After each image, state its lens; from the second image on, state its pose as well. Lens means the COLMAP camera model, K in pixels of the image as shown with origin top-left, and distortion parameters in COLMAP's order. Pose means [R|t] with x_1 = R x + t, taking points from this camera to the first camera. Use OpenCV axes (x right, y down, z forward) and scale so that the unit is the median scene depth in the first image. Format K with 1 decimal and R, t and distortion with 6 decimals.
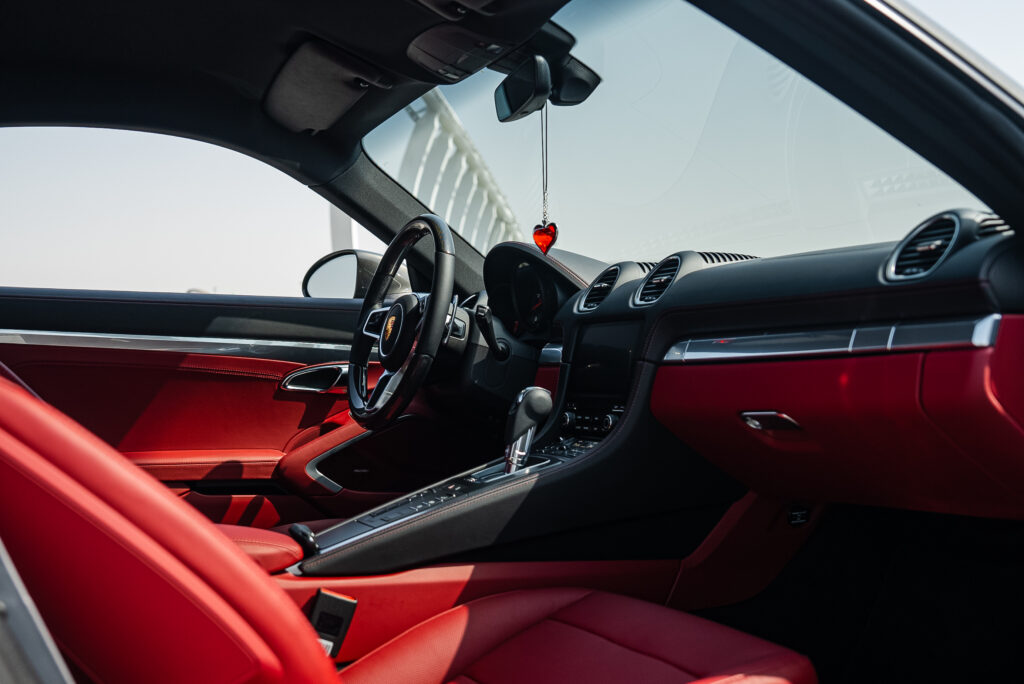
lens RADIAL K [[1067.9, 0, 512.0], [0, 1067.9, 342.0], [0, 0, 1]] dist [-0.003187, -0.002184]
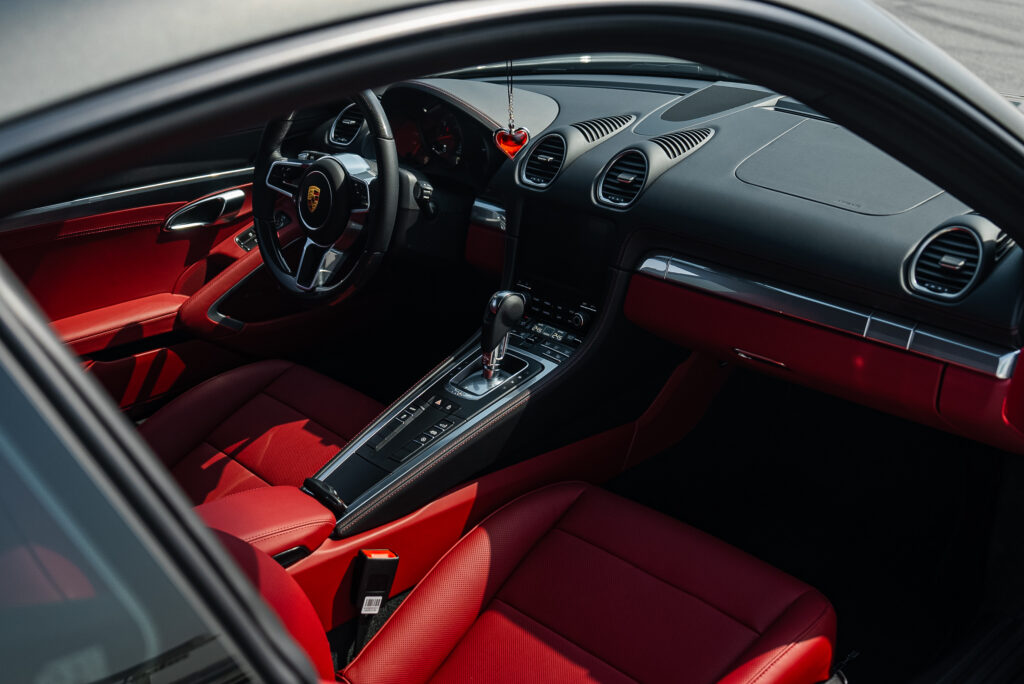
lens RADIAL K [[1121.5, 0, 512.0], [0, 1121.5, 342.0], [0, 0, 1]] dist [-0.014017, -0.013374]
pose [[0.961940, -0.125437, 0.242769, -0.237146], [0.017734, 0.915201, 0.402608, -0.342244], [-0.272684, -0.382980, 0.882593, 0.049221]]
